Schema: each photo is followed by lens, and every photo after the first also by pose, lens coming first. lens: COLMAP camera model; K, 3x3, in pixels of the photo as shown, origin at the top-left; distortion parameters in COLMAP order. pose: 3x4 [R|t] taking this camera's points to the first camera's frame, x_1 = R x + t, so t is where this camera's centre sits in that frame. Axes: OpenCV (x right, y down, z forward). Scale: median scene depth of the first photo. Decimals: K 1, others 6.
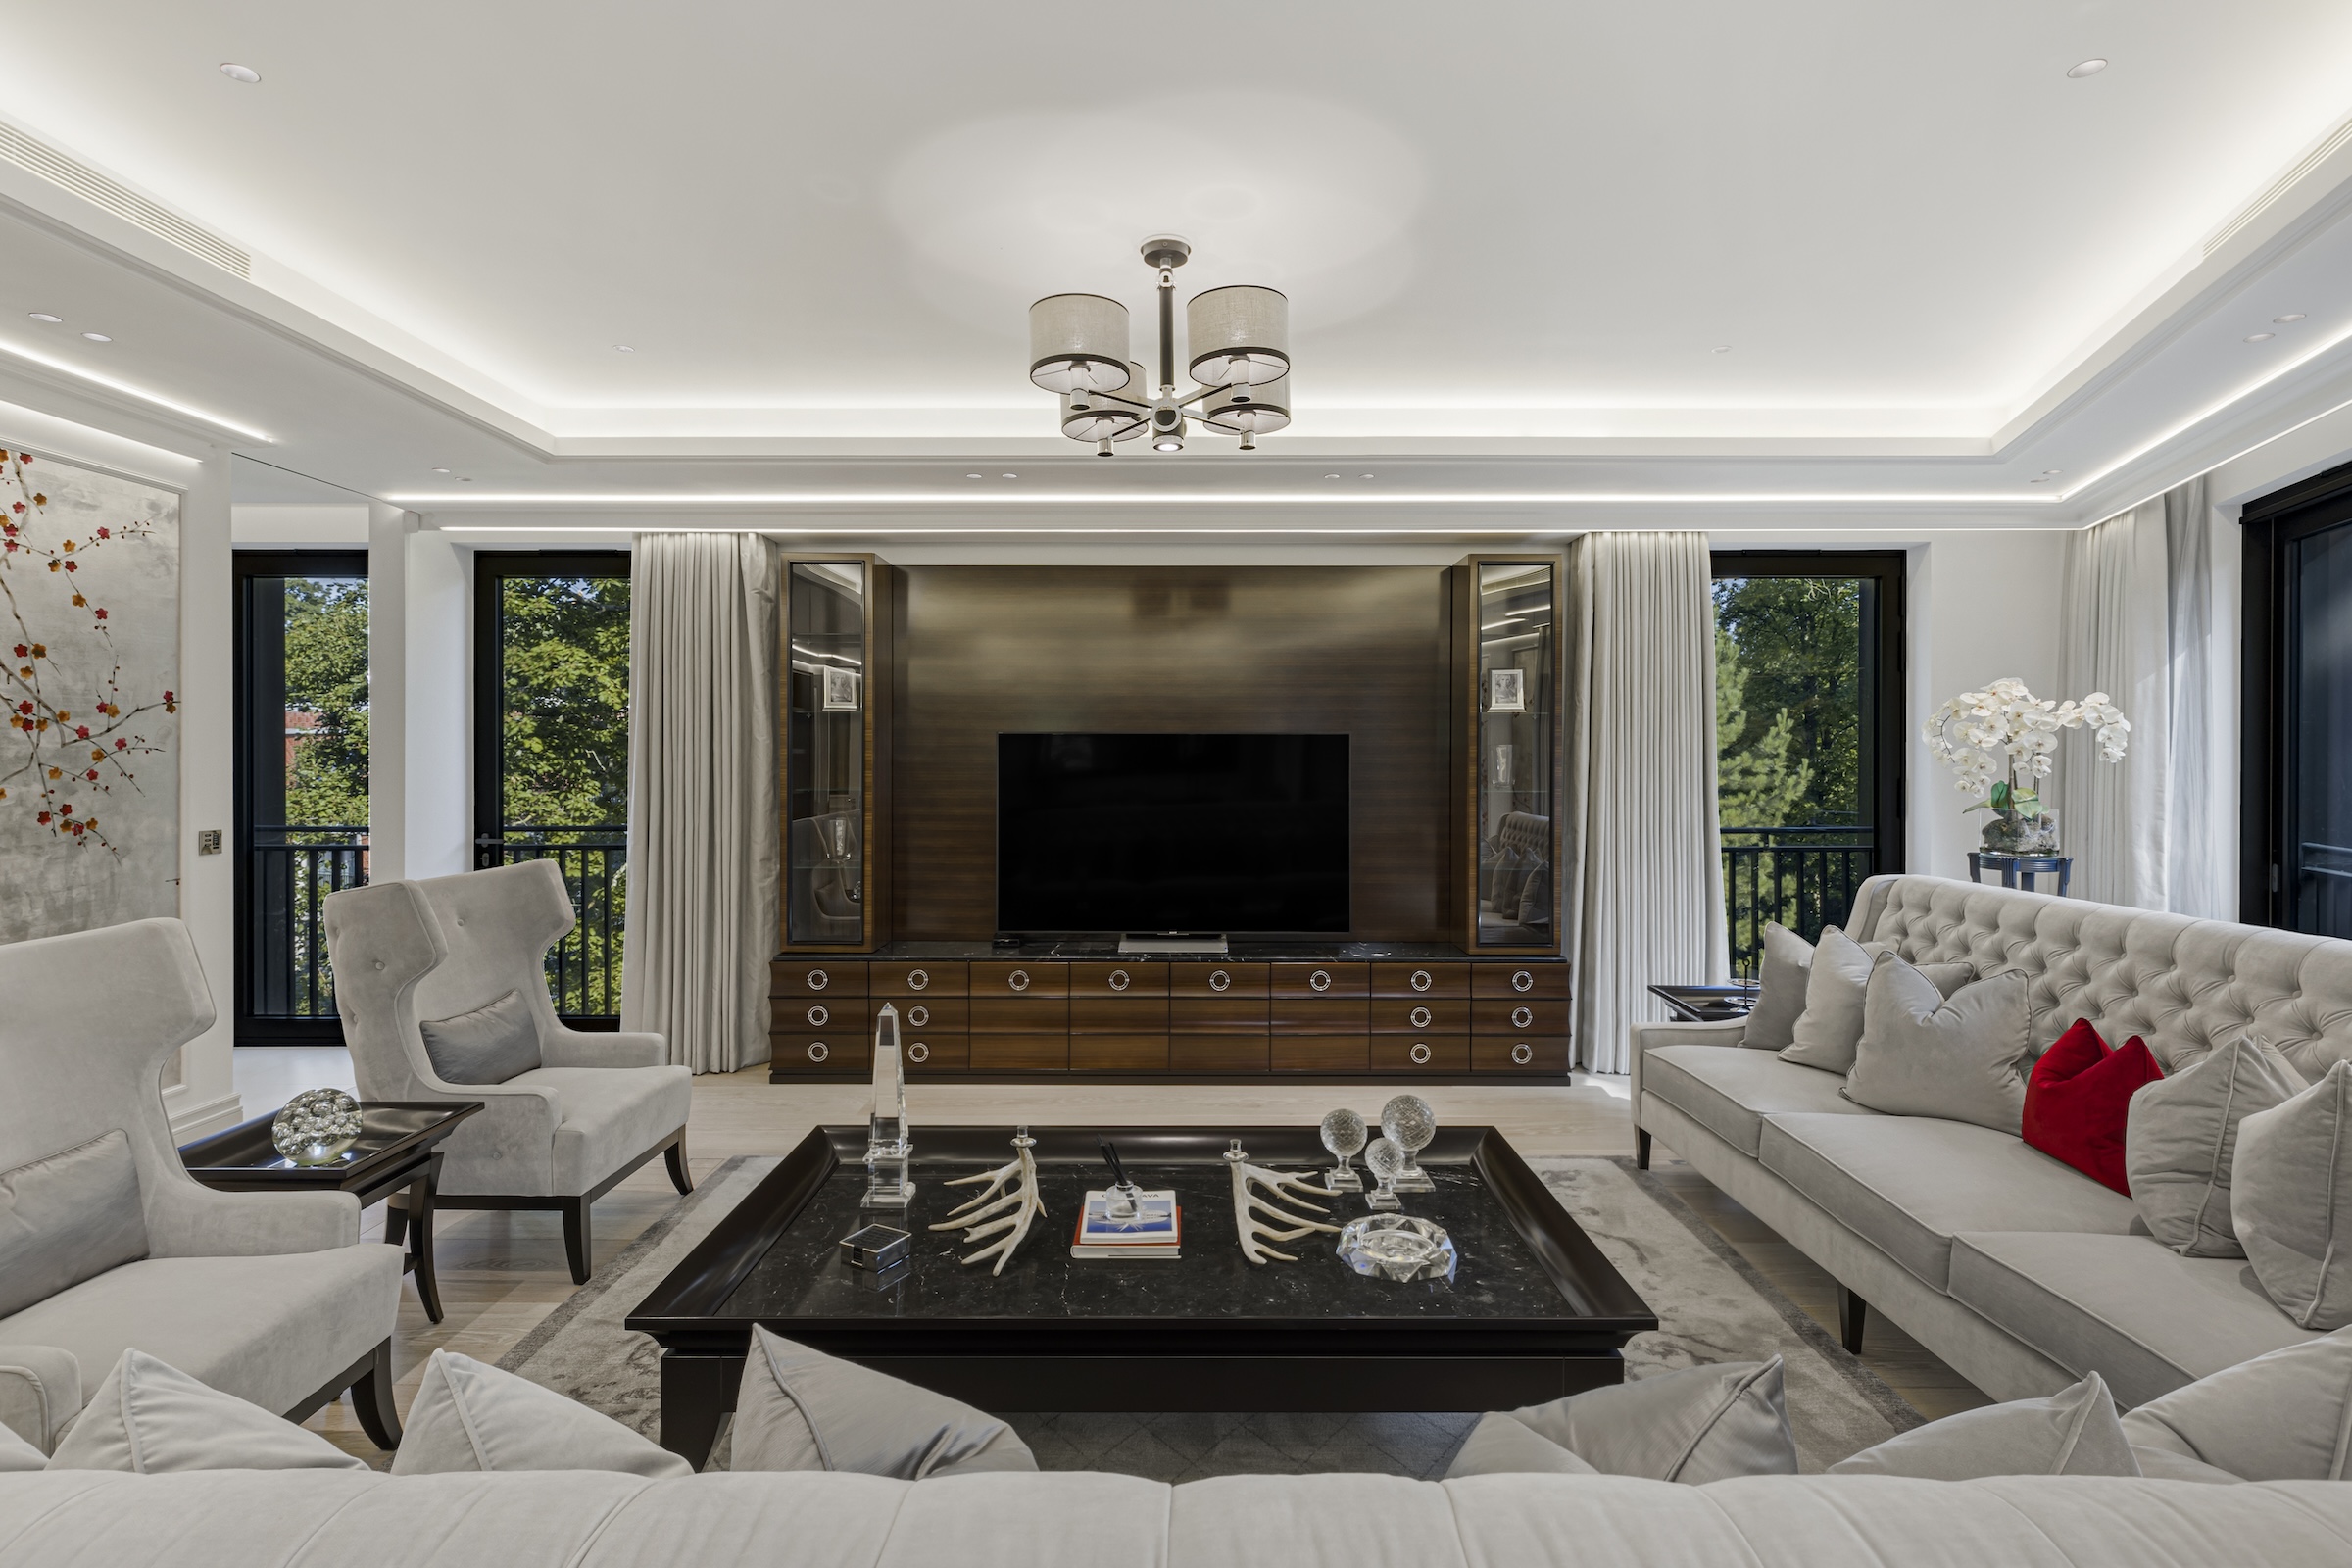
lens RADIAL K [[1098.6, 0, 1201.3], [0, 1098.6, 793.7], [0, 0, 1]] dist [0.000837, 0.000051]
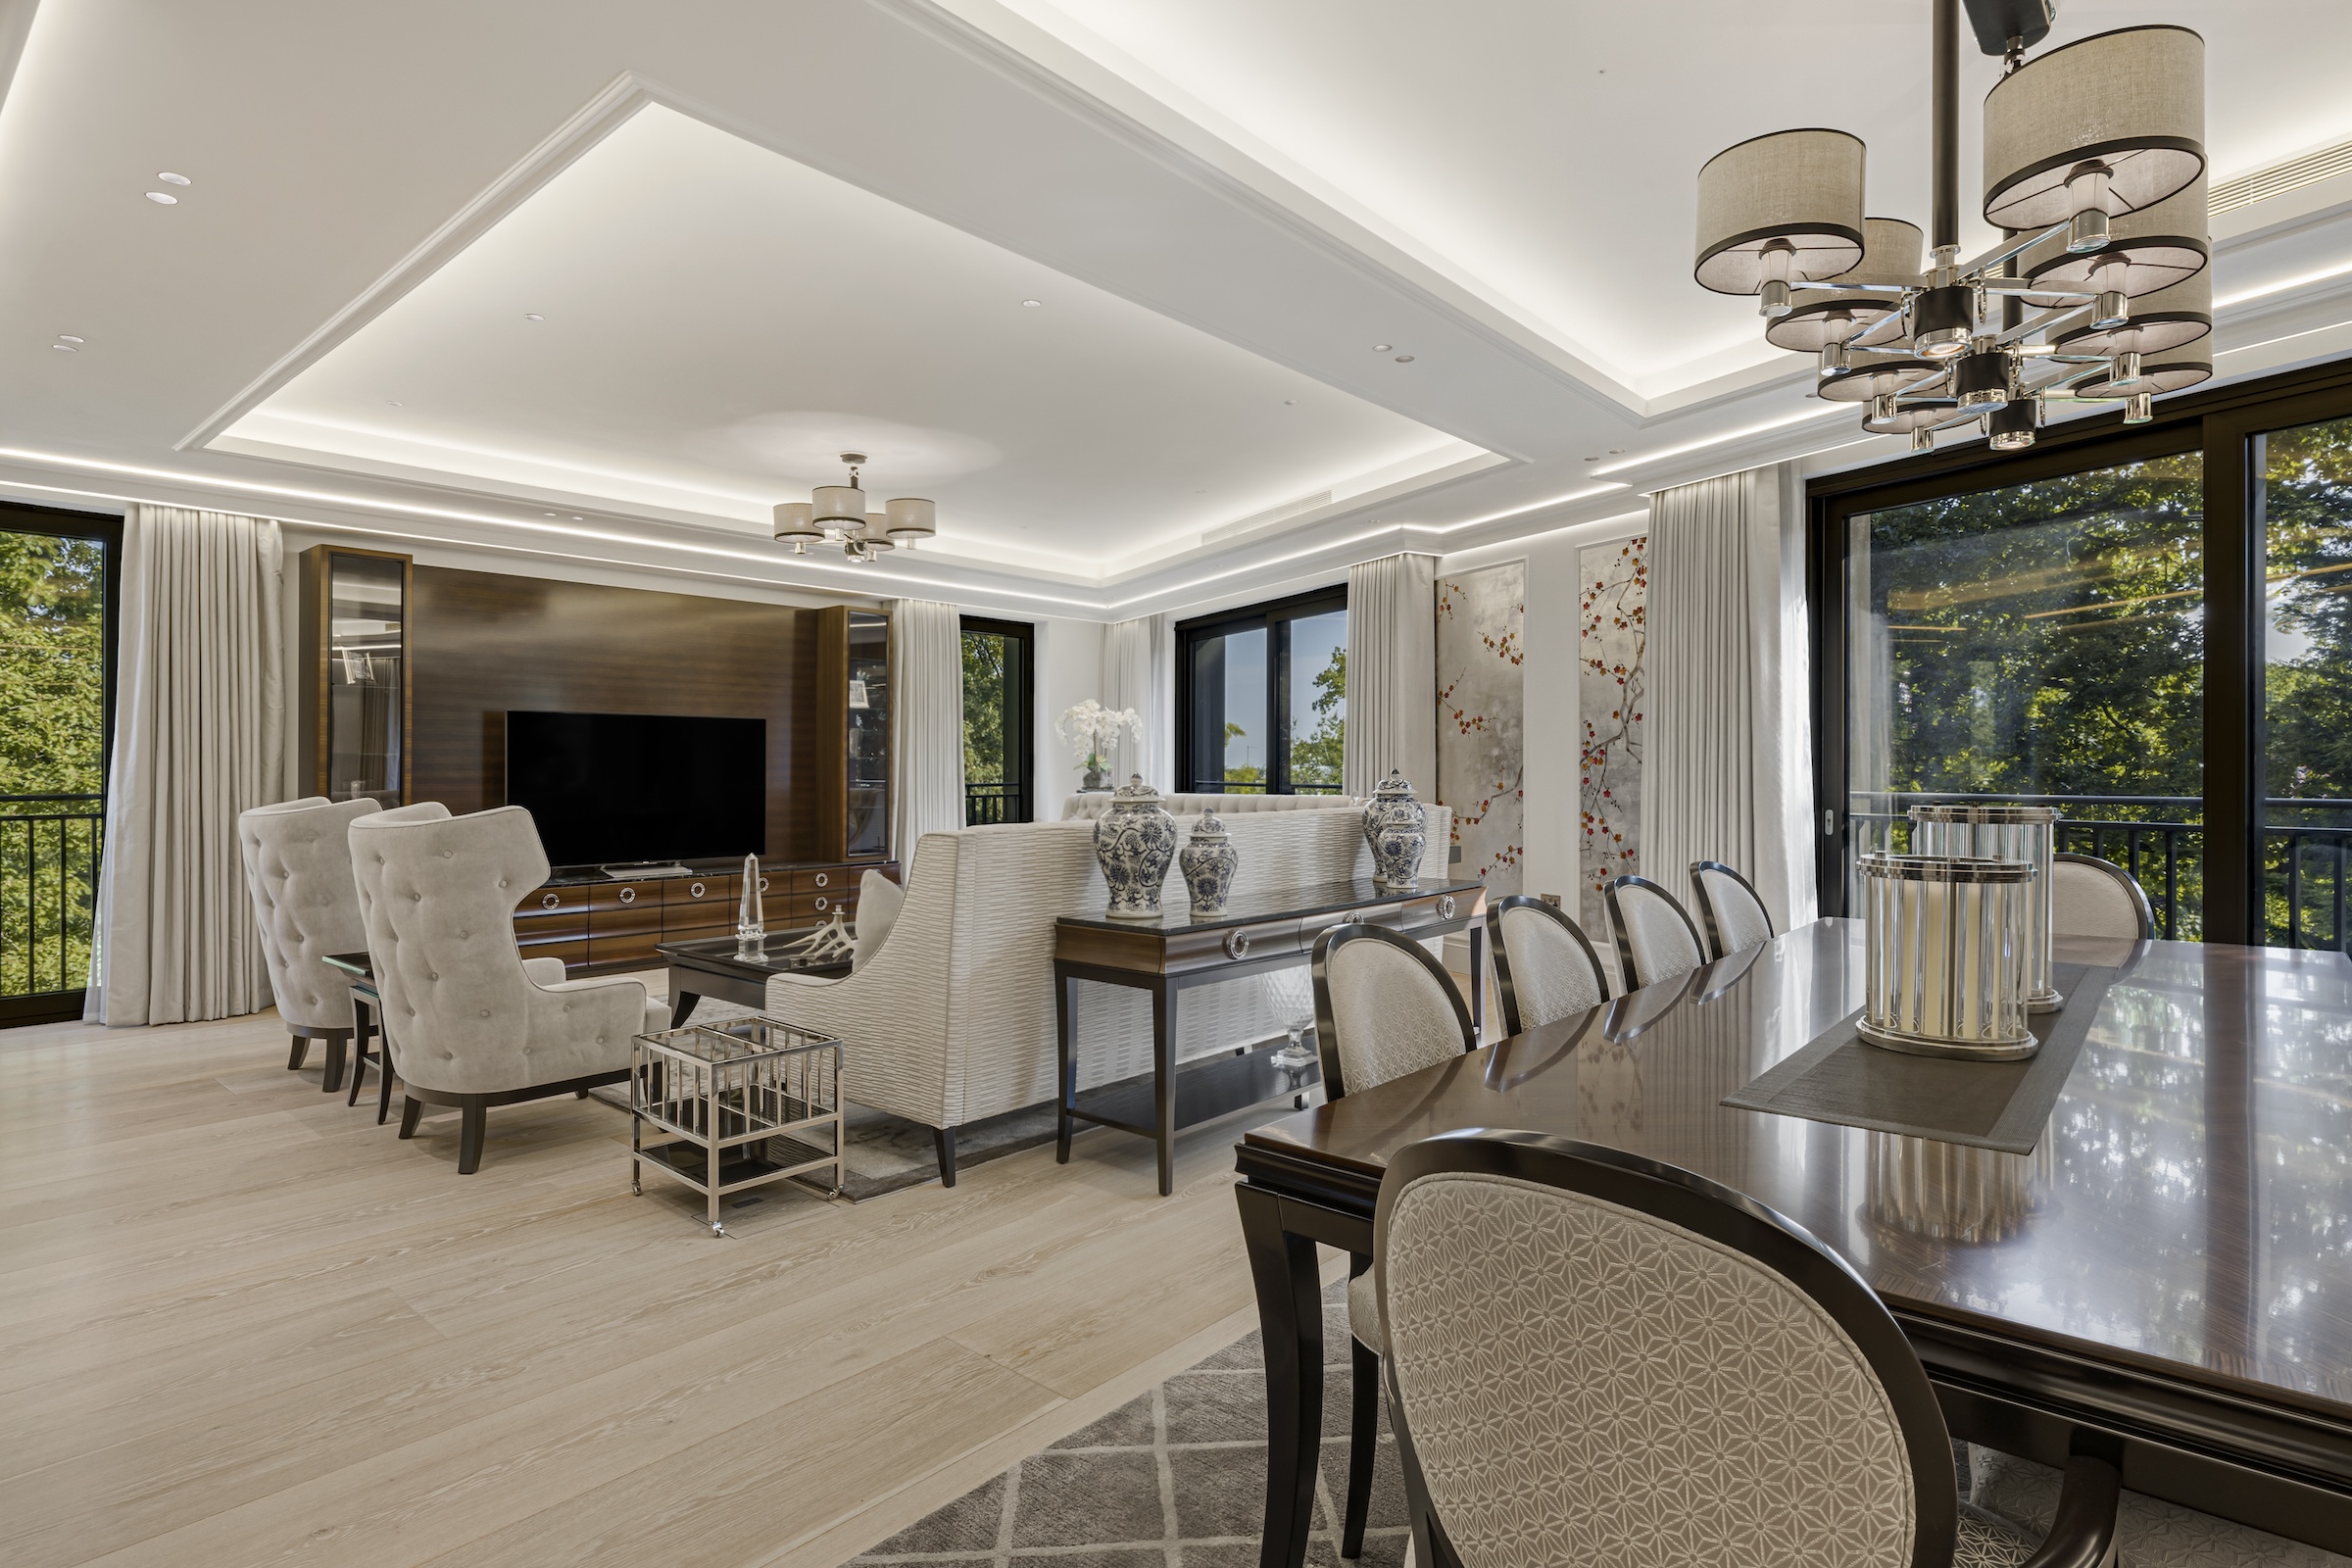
lens RADIAL K [[1276.4, 0, 1176.0], [0, 1276.4, 784.0], [0, 0, 1]] dist [-0.000163, -0.000092]
pose [[0.647362, -0.009958, 0.762118, -0.801940], [0.030349, 0.999458, -0.012720, 0.070076], [-0.761578, 0.031364, 0.647313, -0.505649]]
